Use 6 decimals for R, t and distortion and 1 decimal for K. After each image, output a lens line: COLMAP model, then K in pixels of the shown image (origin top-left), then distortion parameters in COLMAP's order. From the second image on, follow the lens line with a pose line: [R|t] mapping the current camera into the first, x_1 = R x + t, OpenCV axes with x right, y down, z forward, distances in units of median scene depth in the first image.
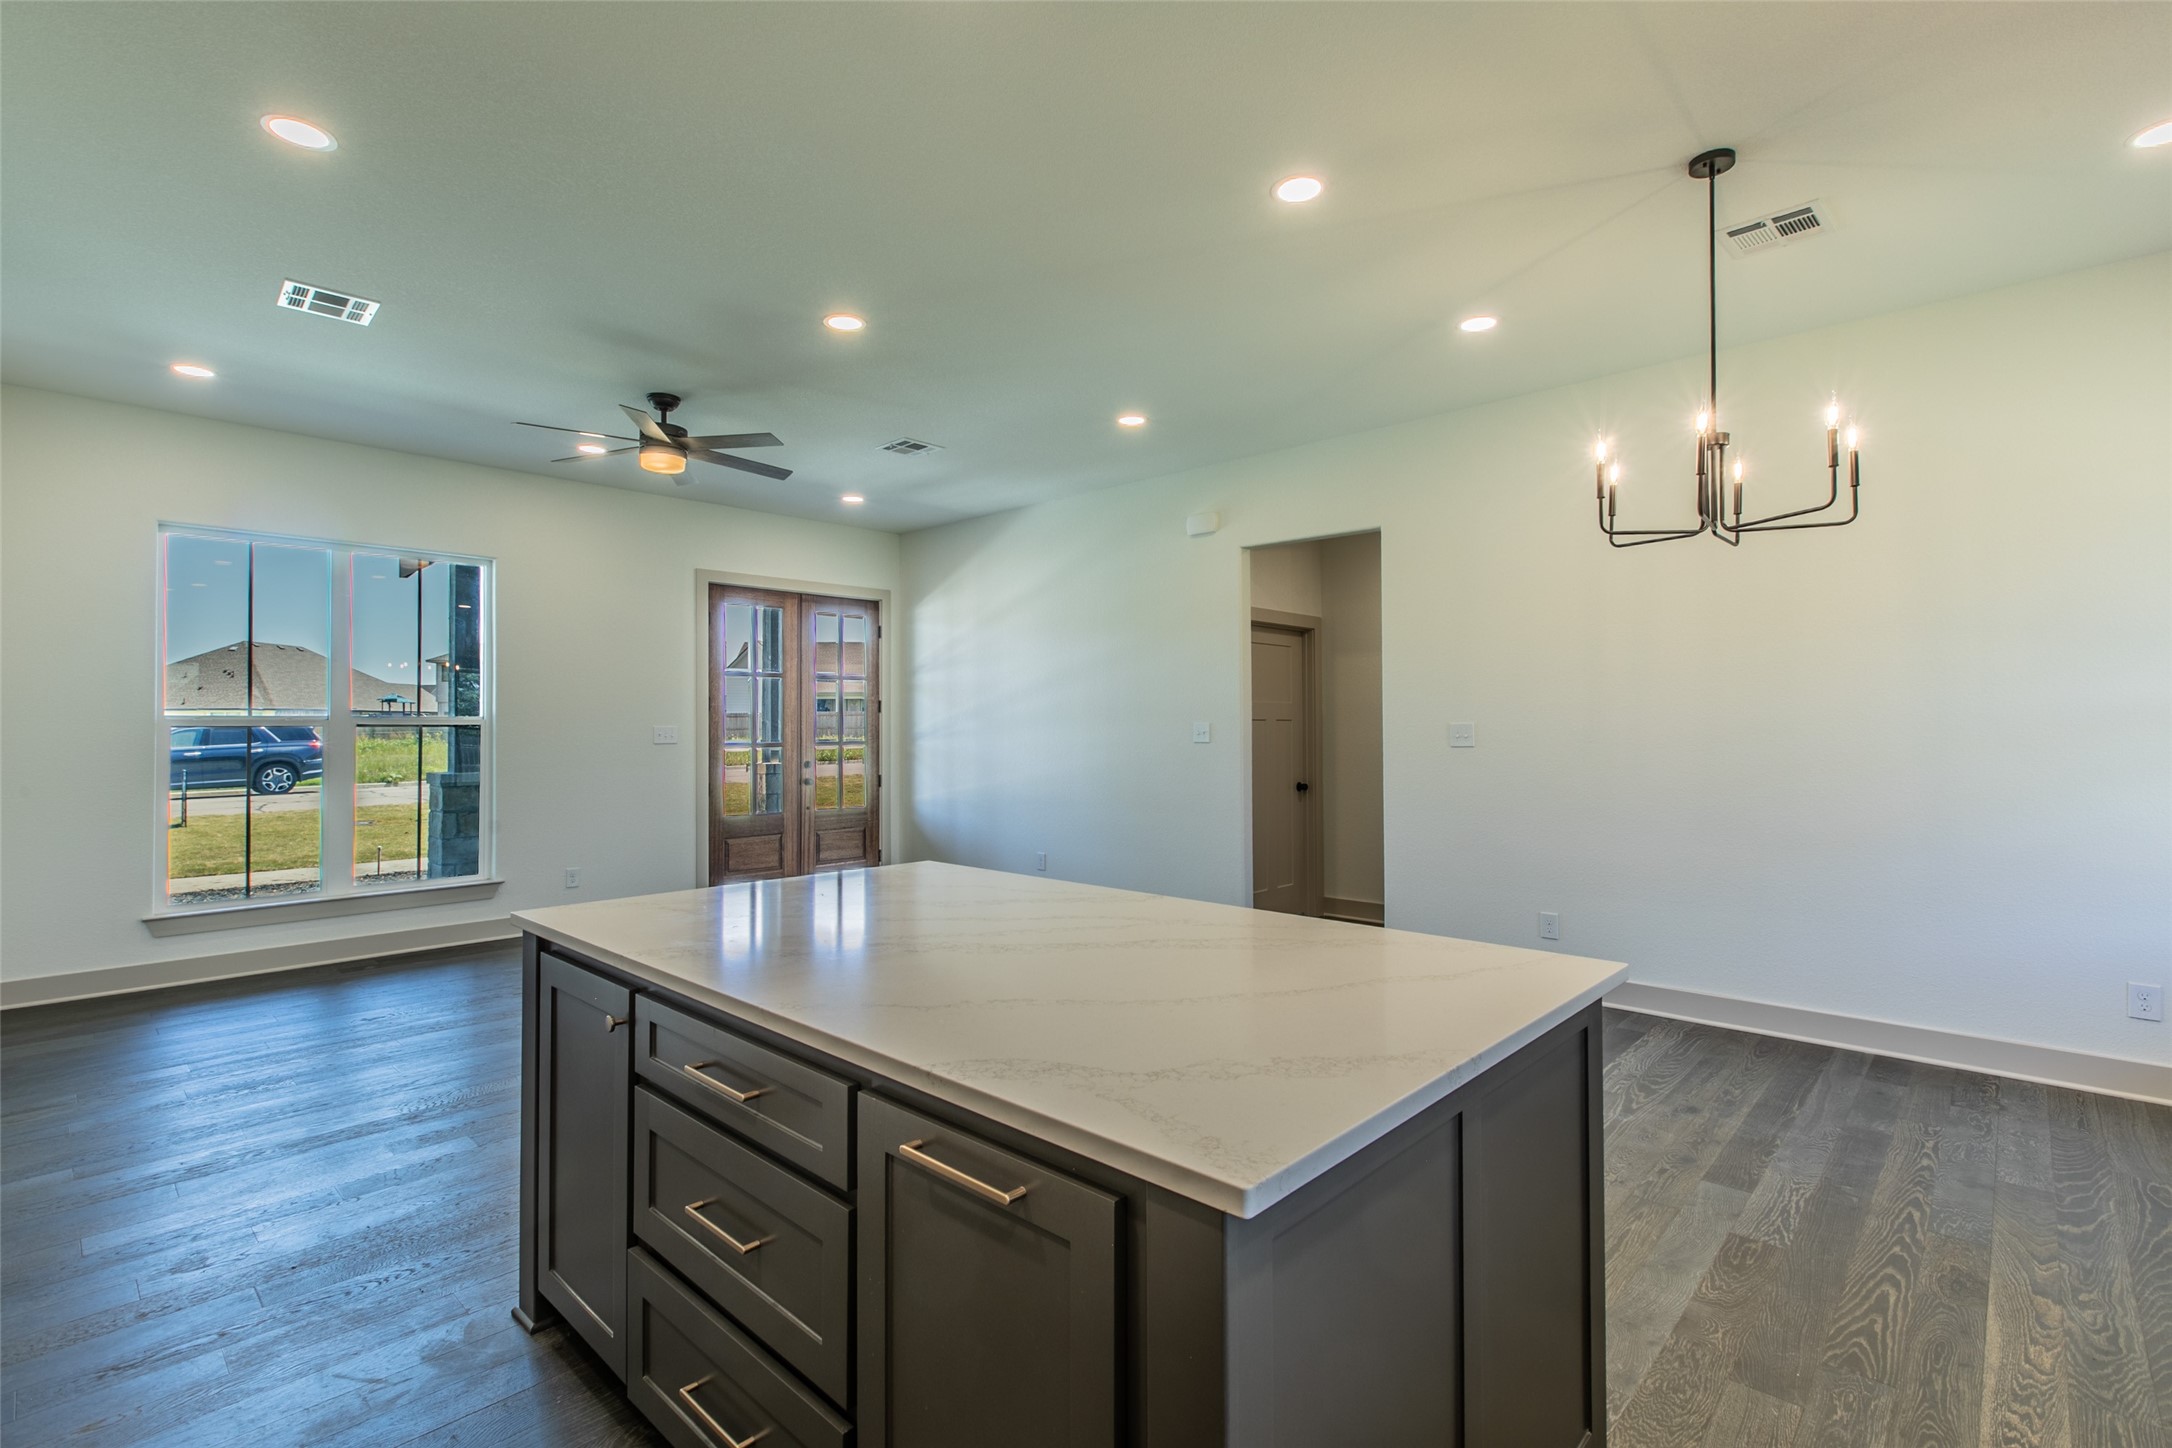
lens RADIAL K [[1002.6, 0, 1060.1], [0, 1002.6, 719.9], [0, 0, 1]] dist [-0.000678, -0.000191]
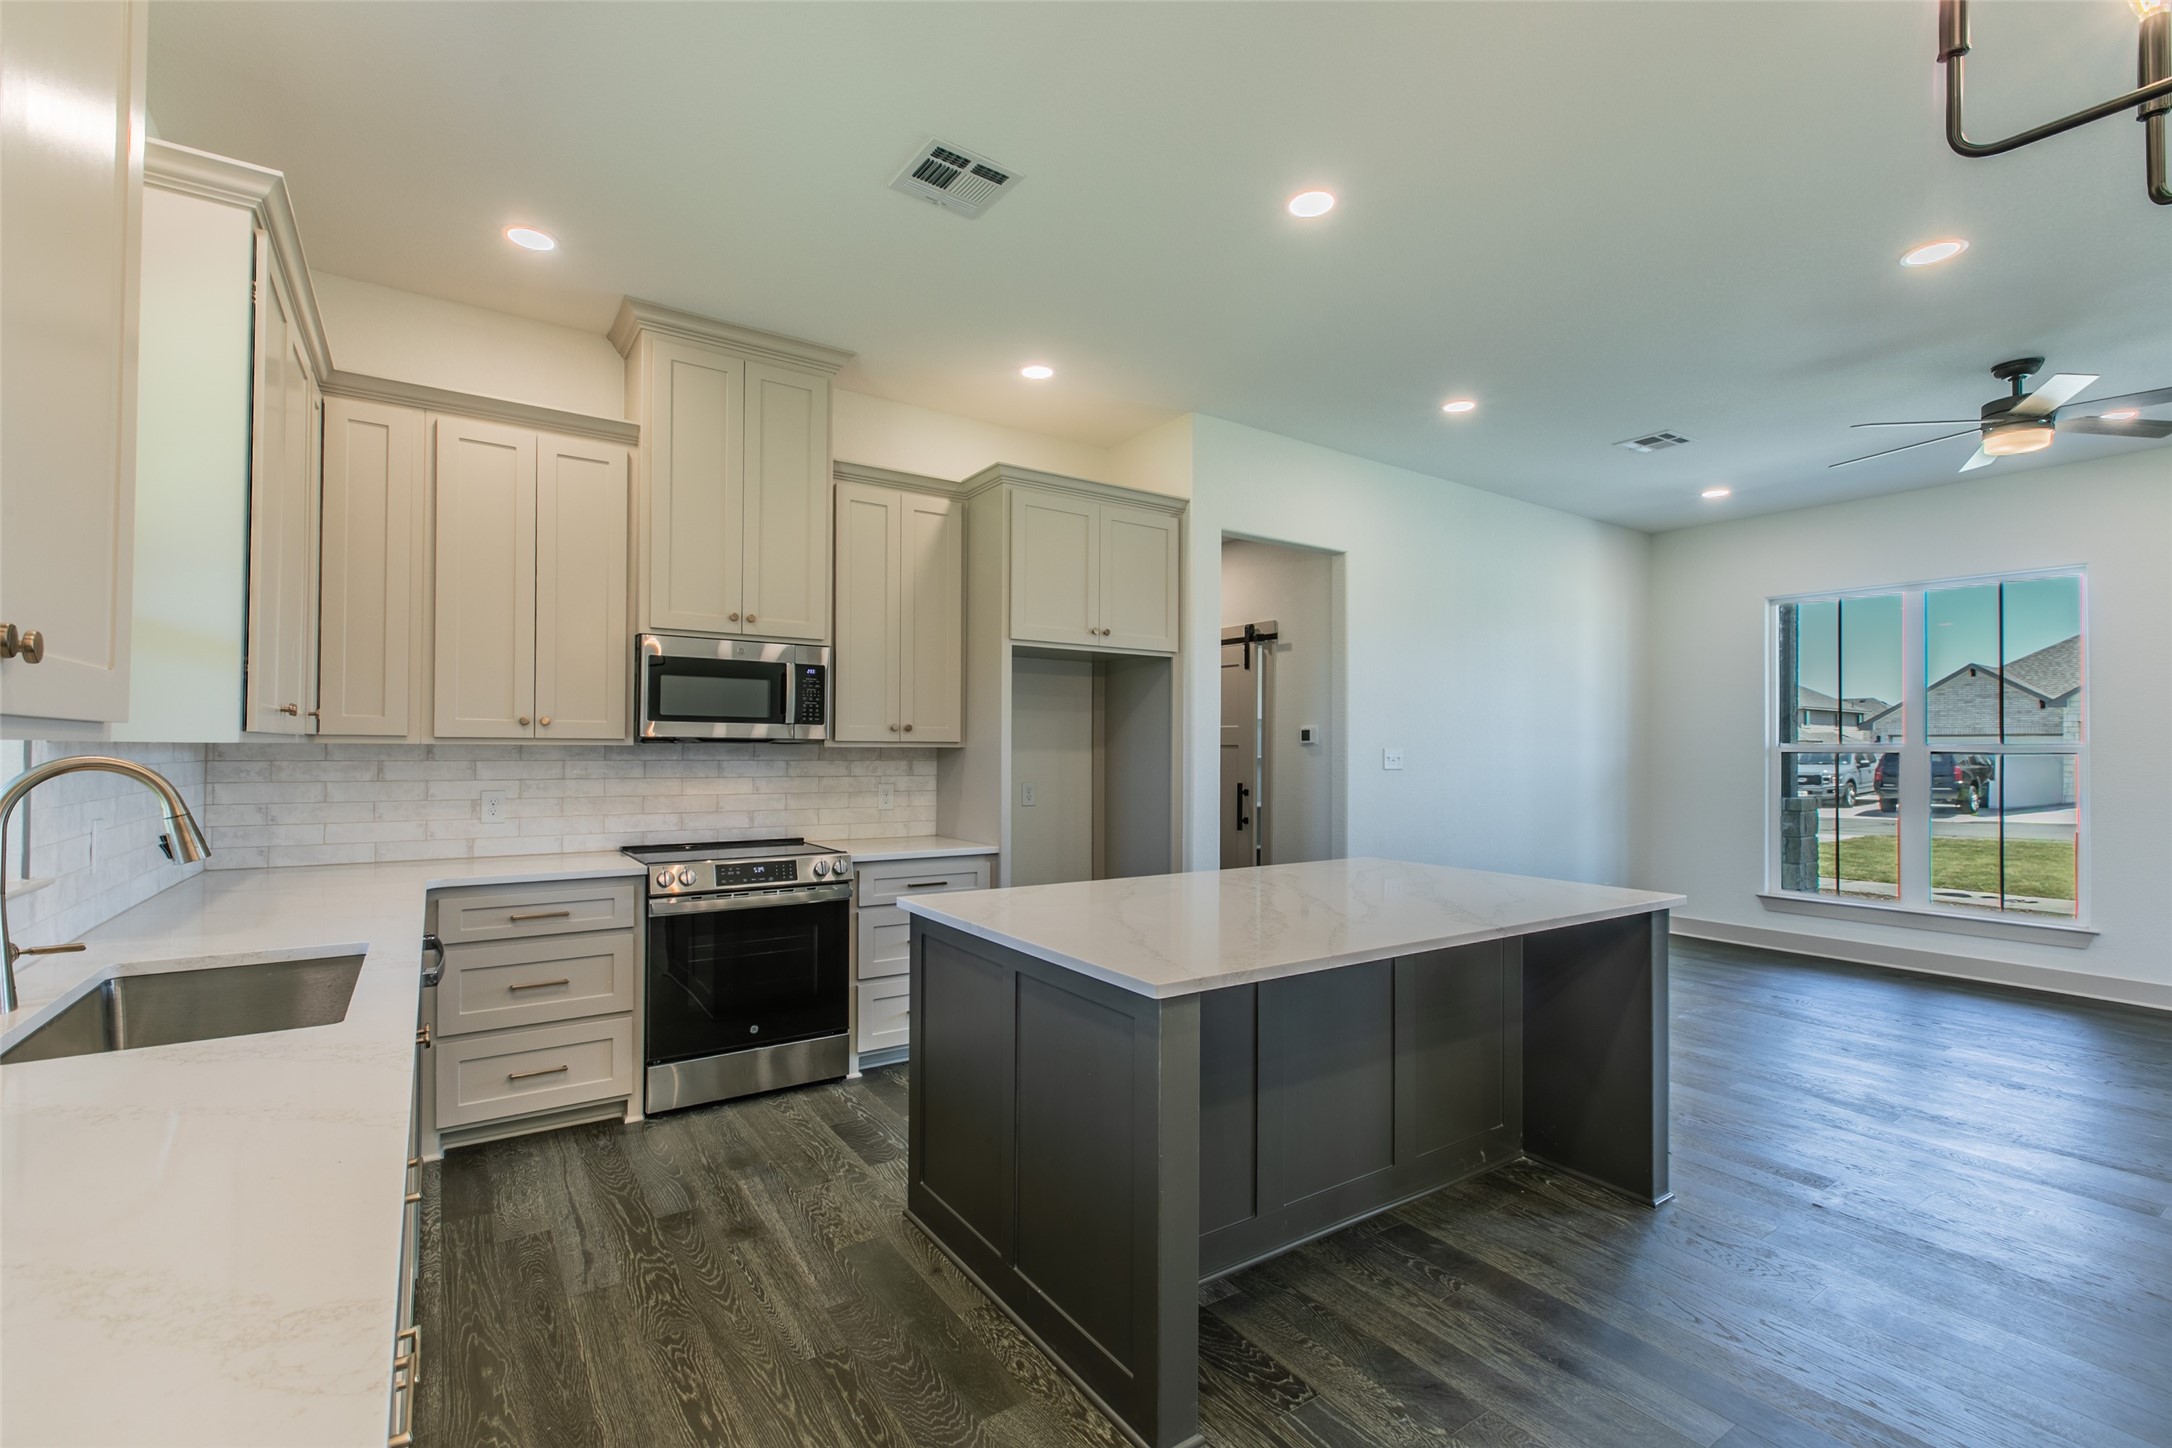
lens RADIAL K [[984.4, 0, 1090.0], [0, 984.4, 756.8], [0, 0, 1]] dist [-0.001013, -0.000483]
pose [[-0.202879, 0.008438, -0.979167, 0.376579], [-0.000765, 0.999961, 0.008775, 0.001905], [0.979204, 0.002529, -0.202865, 0.260628]]
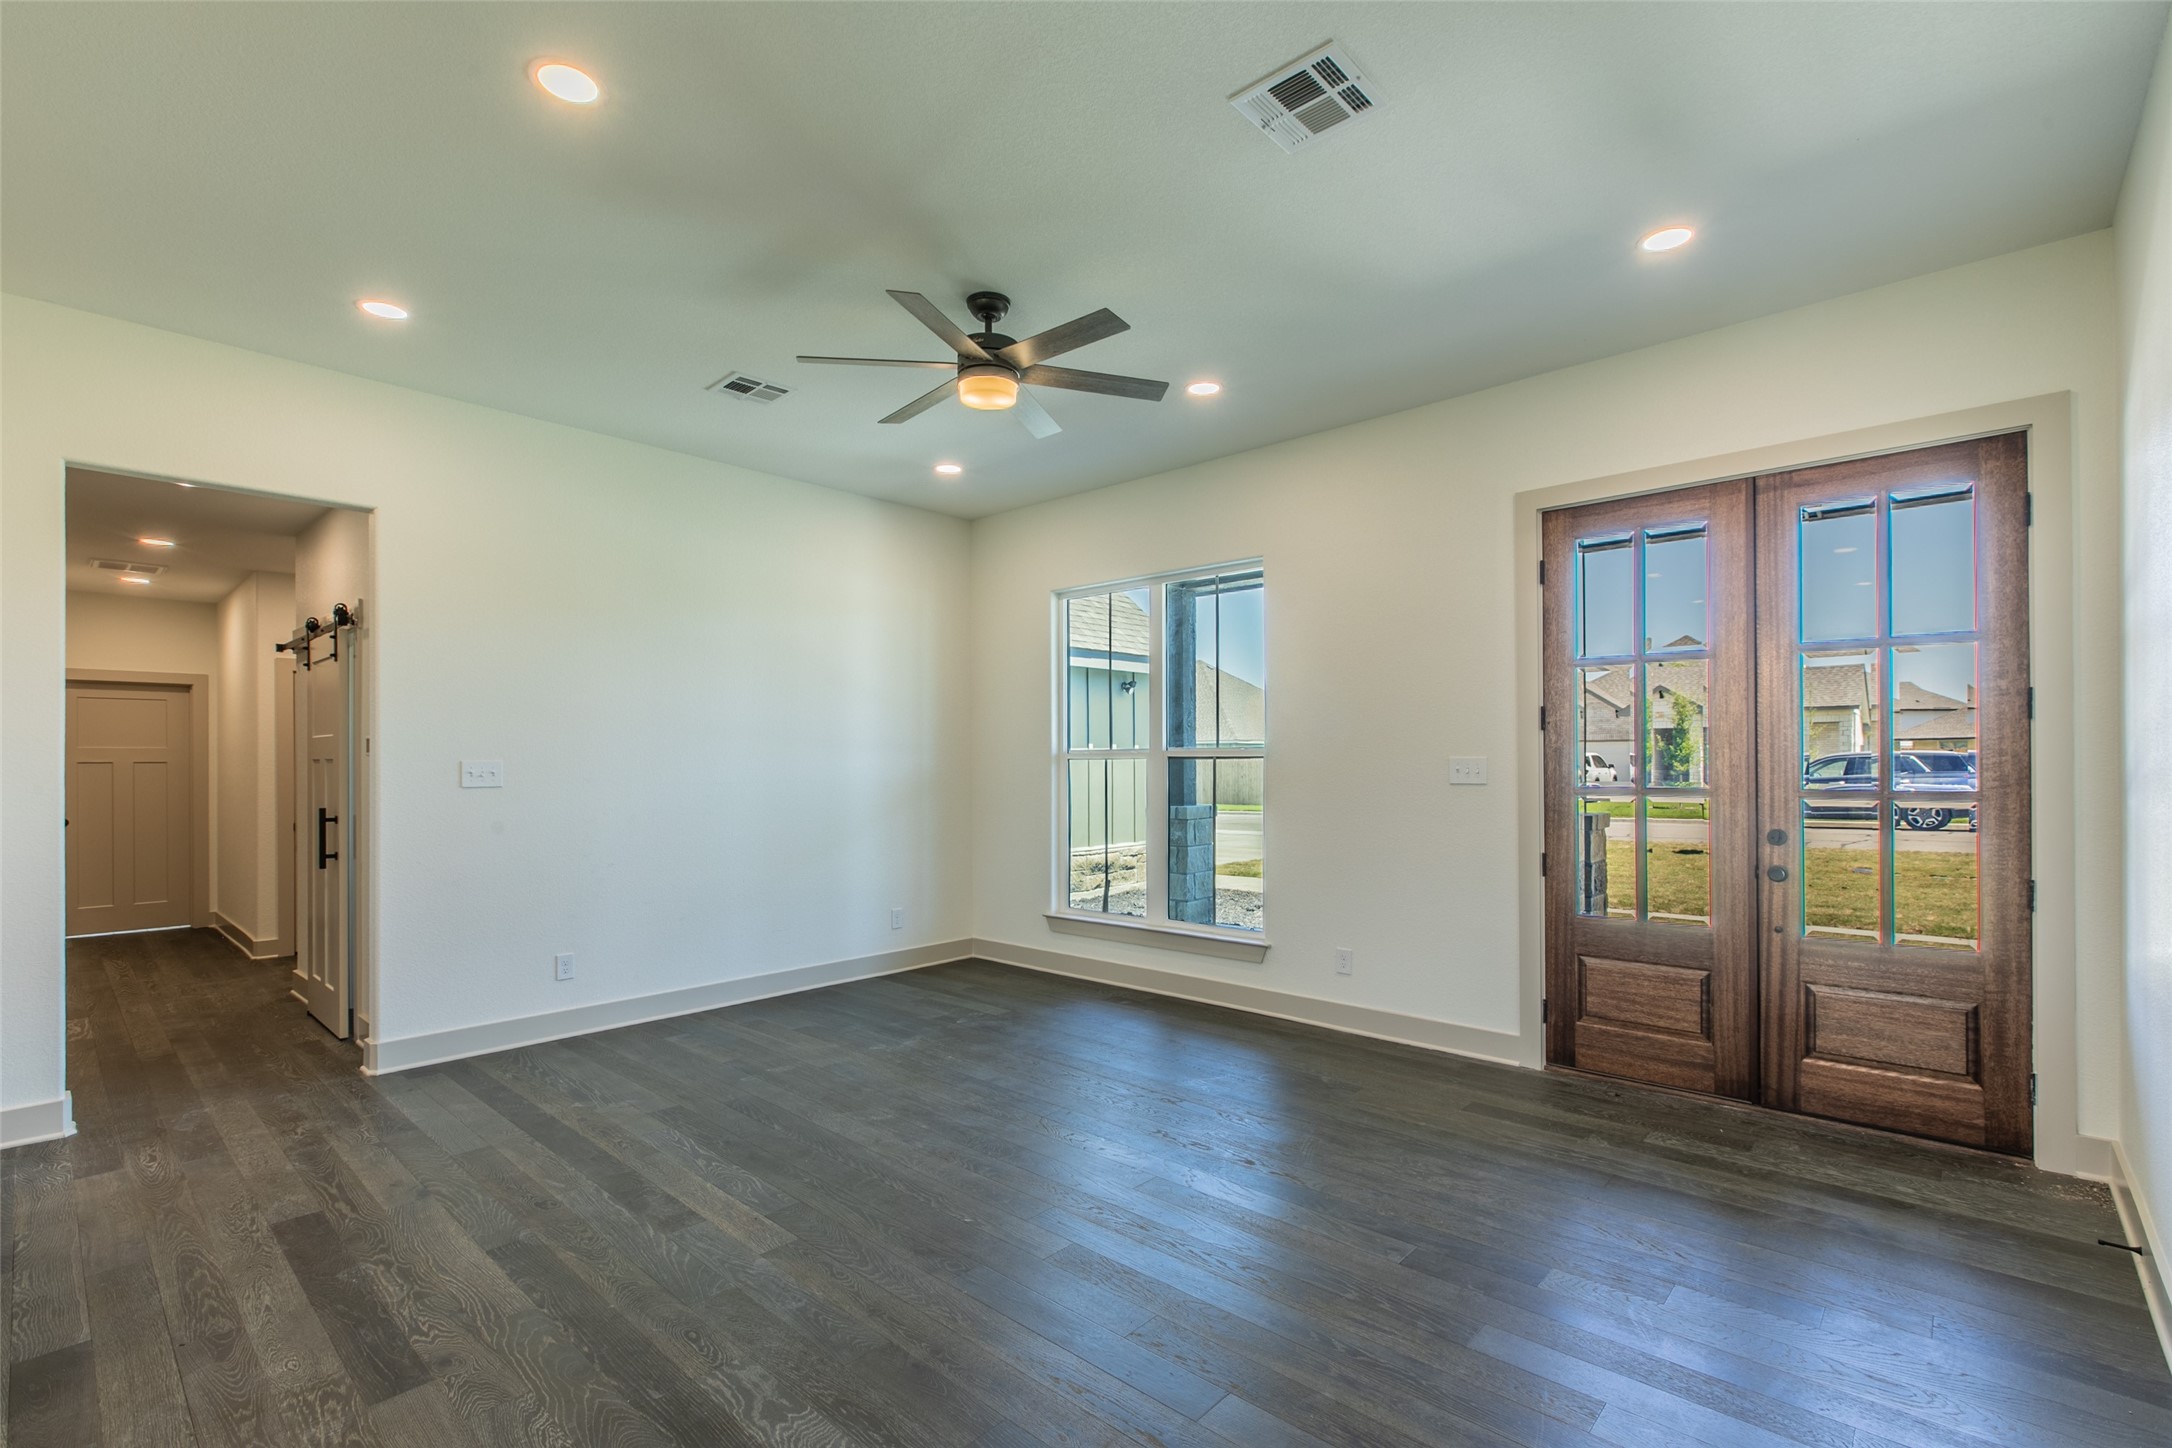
lens RADIAL K [[984.4, 0, 1090.0], [0, 984.4, 756.8], [0, 0, 1]] dist [-0.001013, -0.000483]
pose [[0.033702, -0.001445, -0.999431, 0.202423], [0.010639, 0.999943, -0.001087, 0.004059], [0.999375, -0.010596, 0.033716, 0.678087]]
